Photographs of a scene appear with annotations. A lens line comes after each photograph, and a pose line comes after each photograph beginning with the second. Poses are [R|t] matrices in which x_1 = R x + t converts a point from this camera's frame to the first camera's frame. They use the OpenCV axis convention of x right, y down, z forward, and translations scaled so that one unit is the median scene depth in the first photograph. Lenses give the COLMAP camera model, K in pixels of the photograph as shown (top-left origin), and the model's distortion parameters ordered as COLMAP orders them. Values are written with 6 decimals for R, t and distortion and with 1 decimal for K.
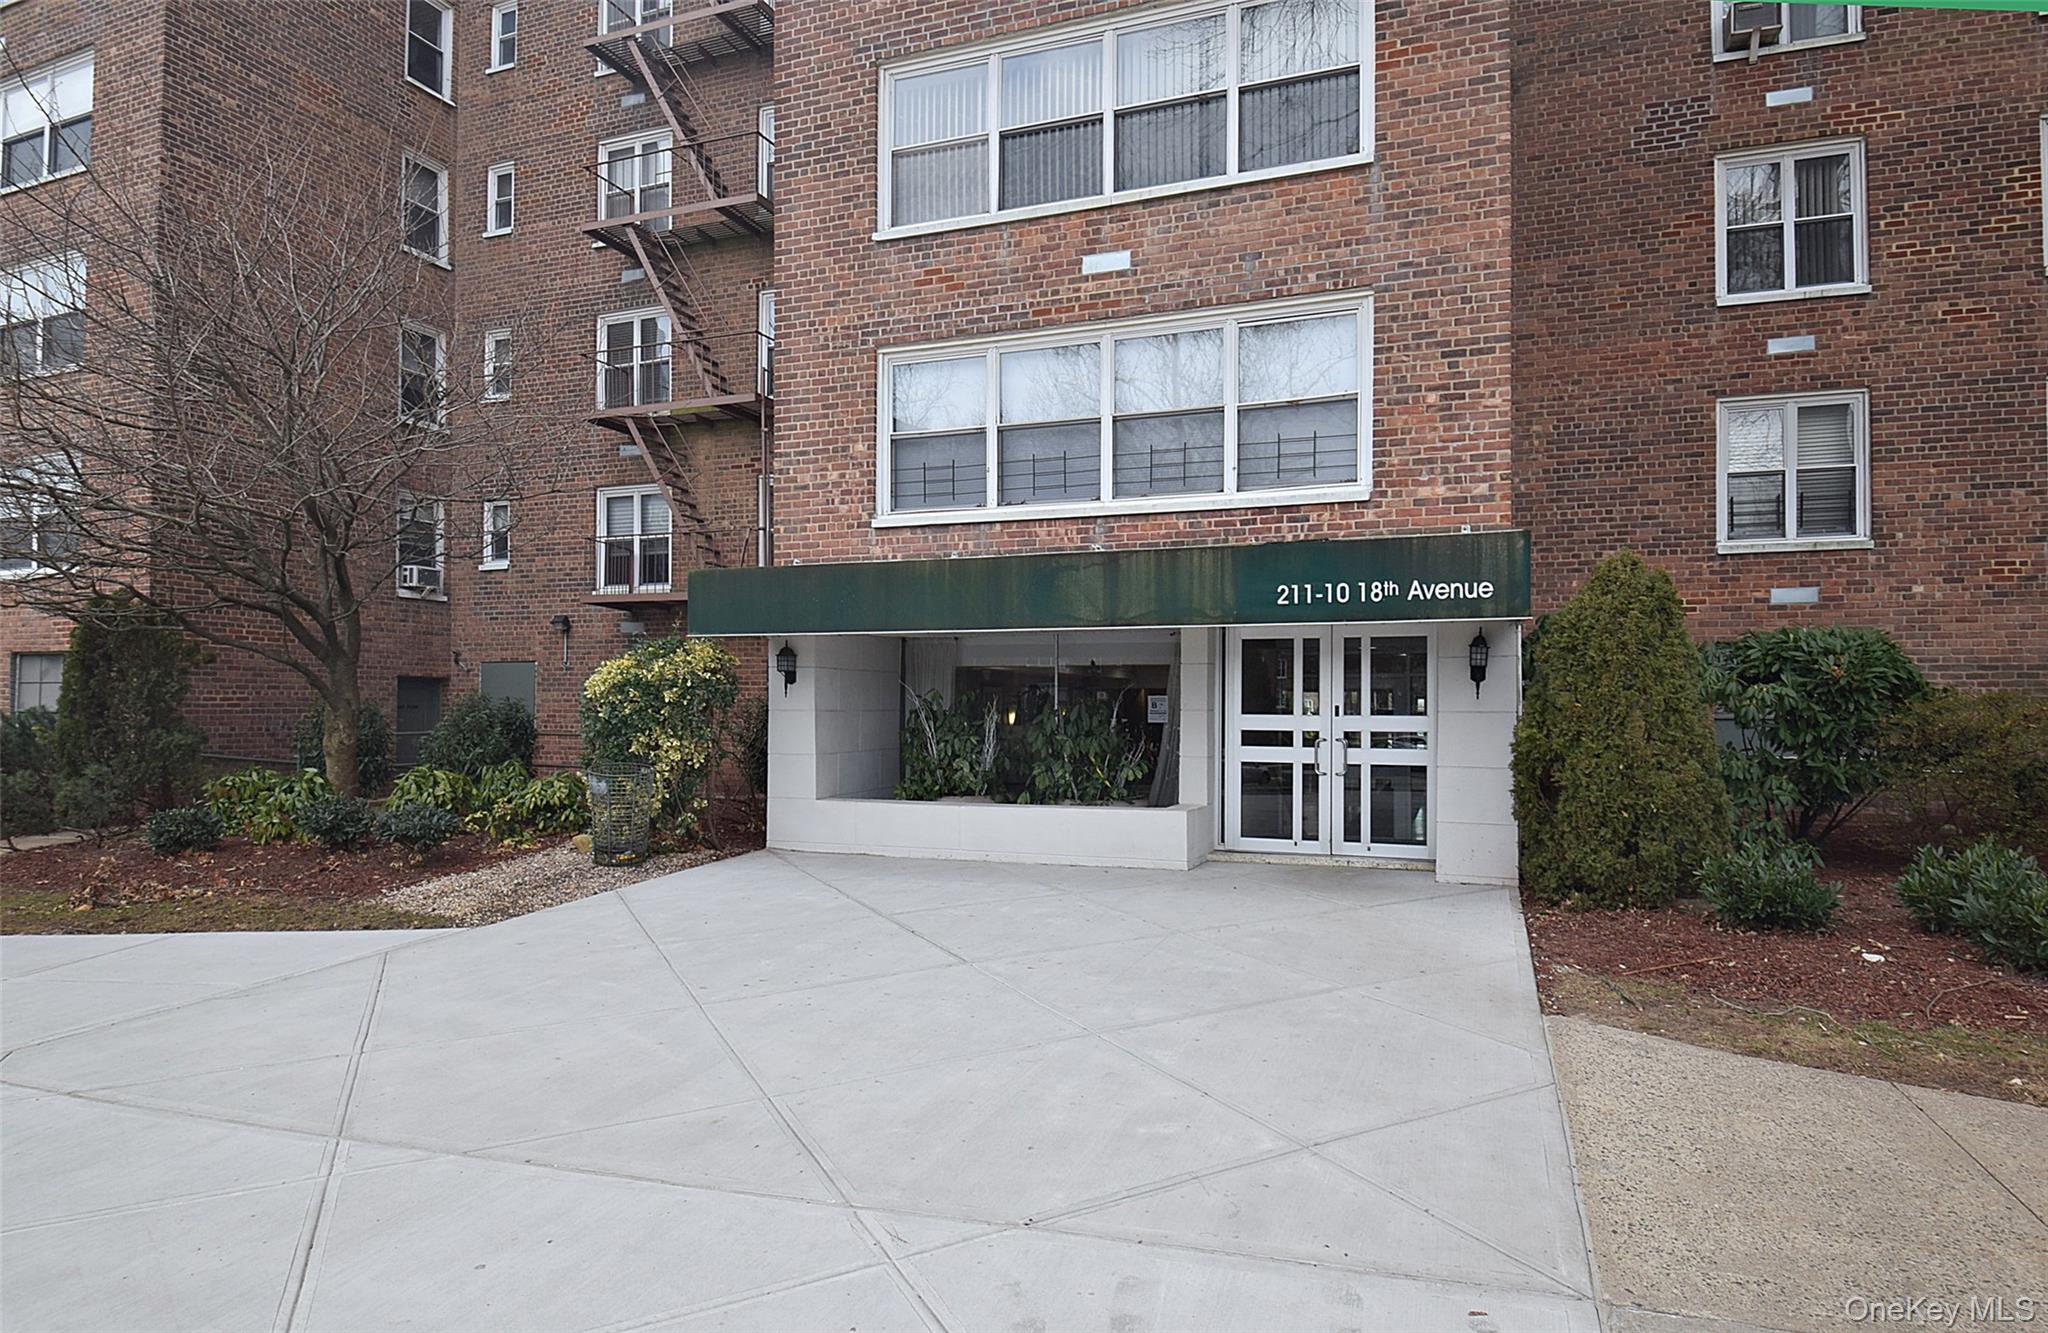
lens RADIAL K [[1070.7, 0, 1030.5], [0, 1070.7, 677.8], [0, 0, 1]] dist [-0.005275, -0.000334]
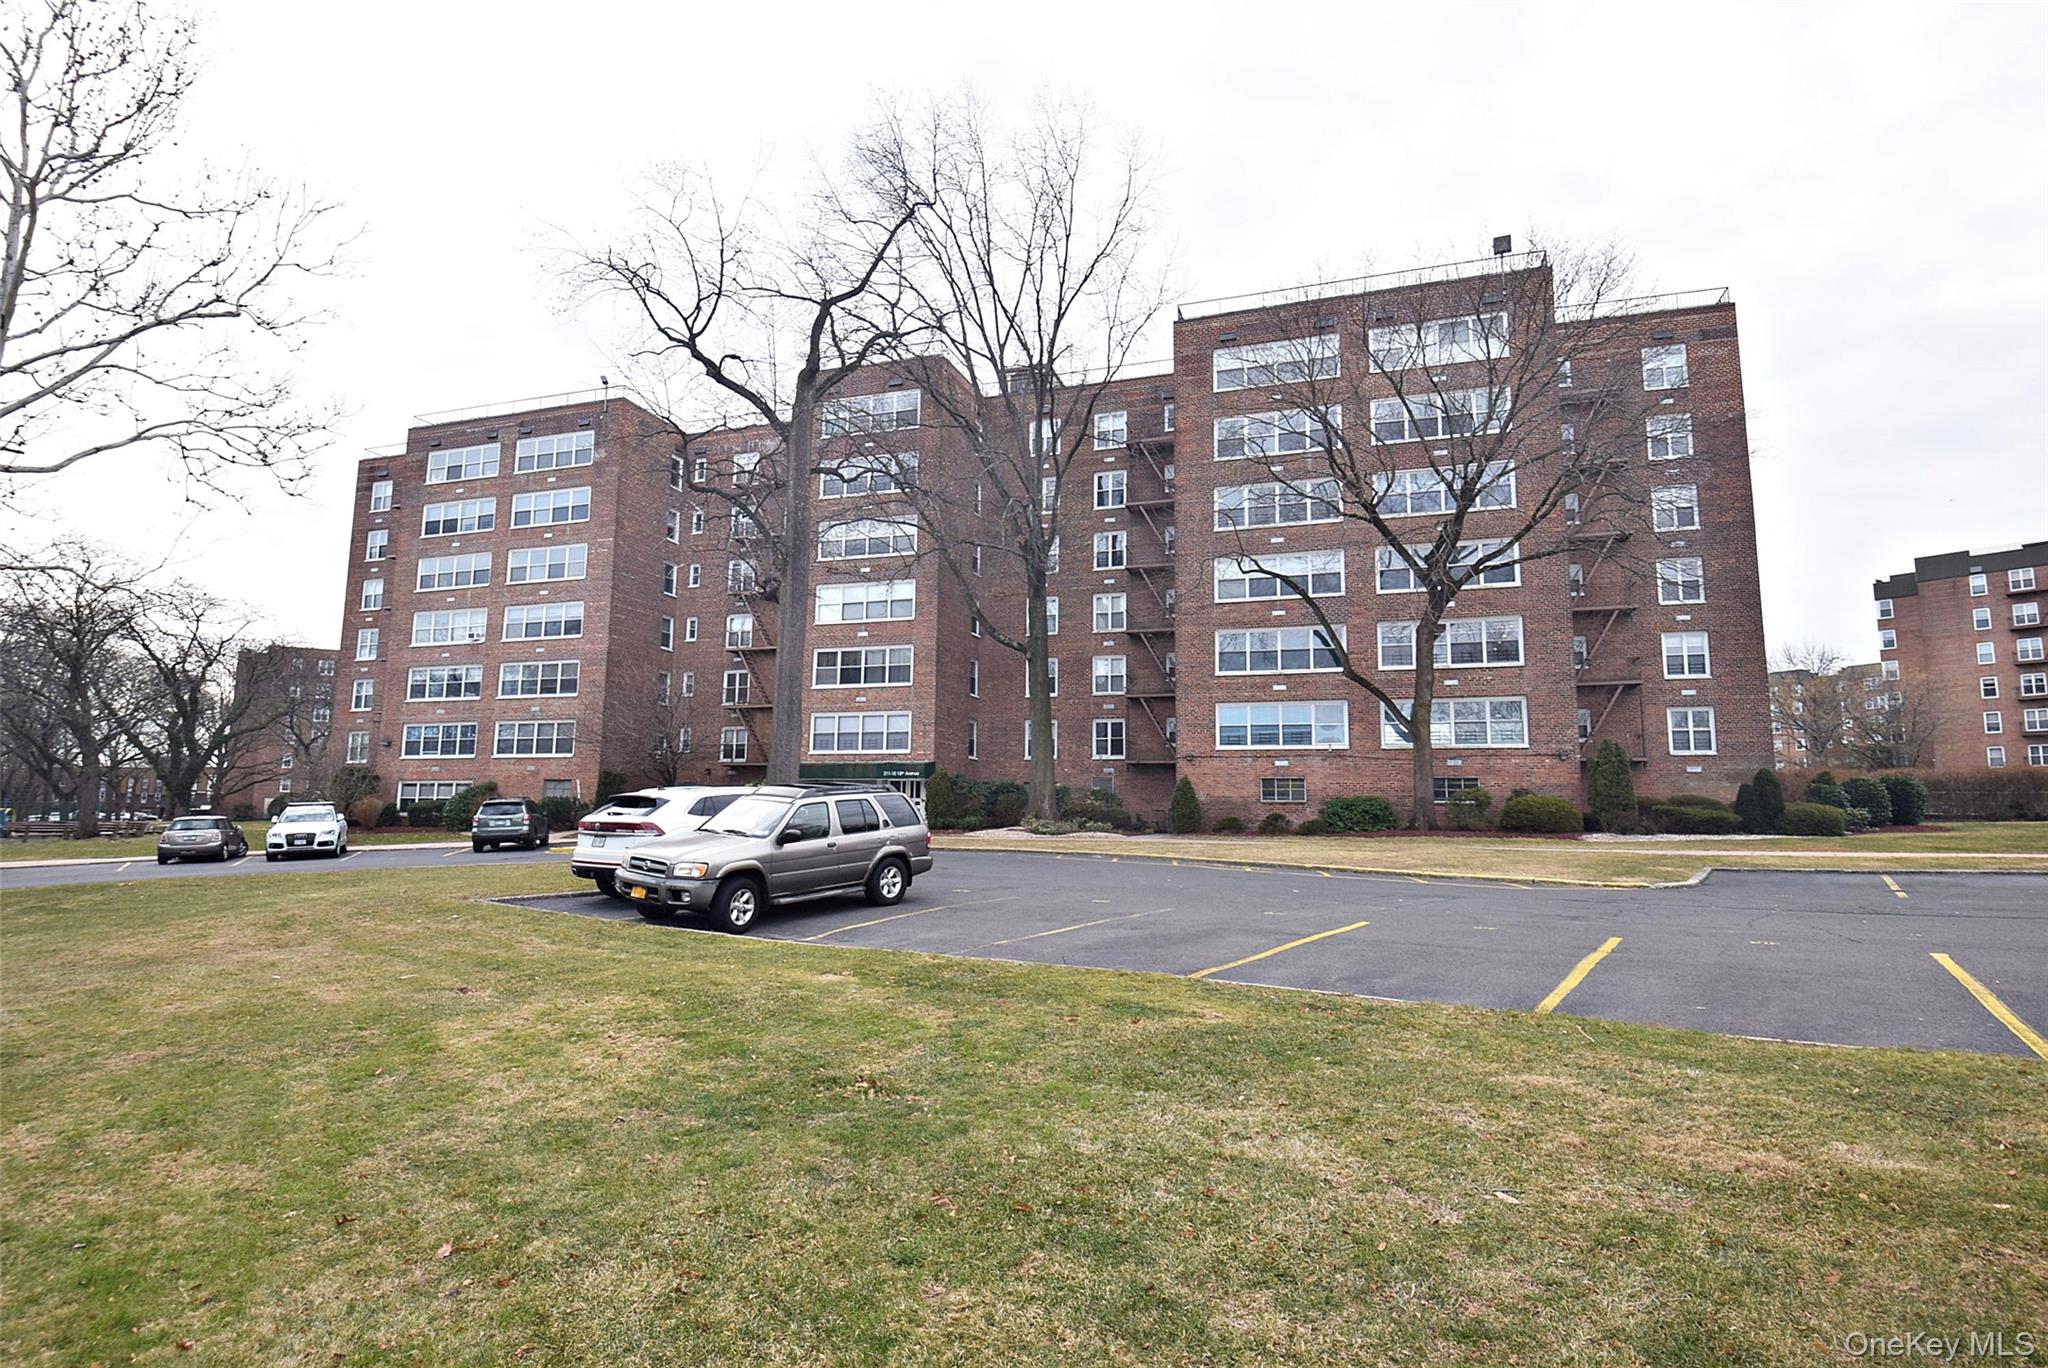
lens RADIAL K [[1030.3, 0, 1030.6], [0, 1030.3, 687.1], [0, 0, 1]] dist [0.002208, 0.000040]
pose [[0.999128, 0.012575, 0.039805, 0.612105], [-0.008280, 0.994302, -0.106277, 0.026320], [-0.040914, 0.105855, 0.993540, -3.382794]]
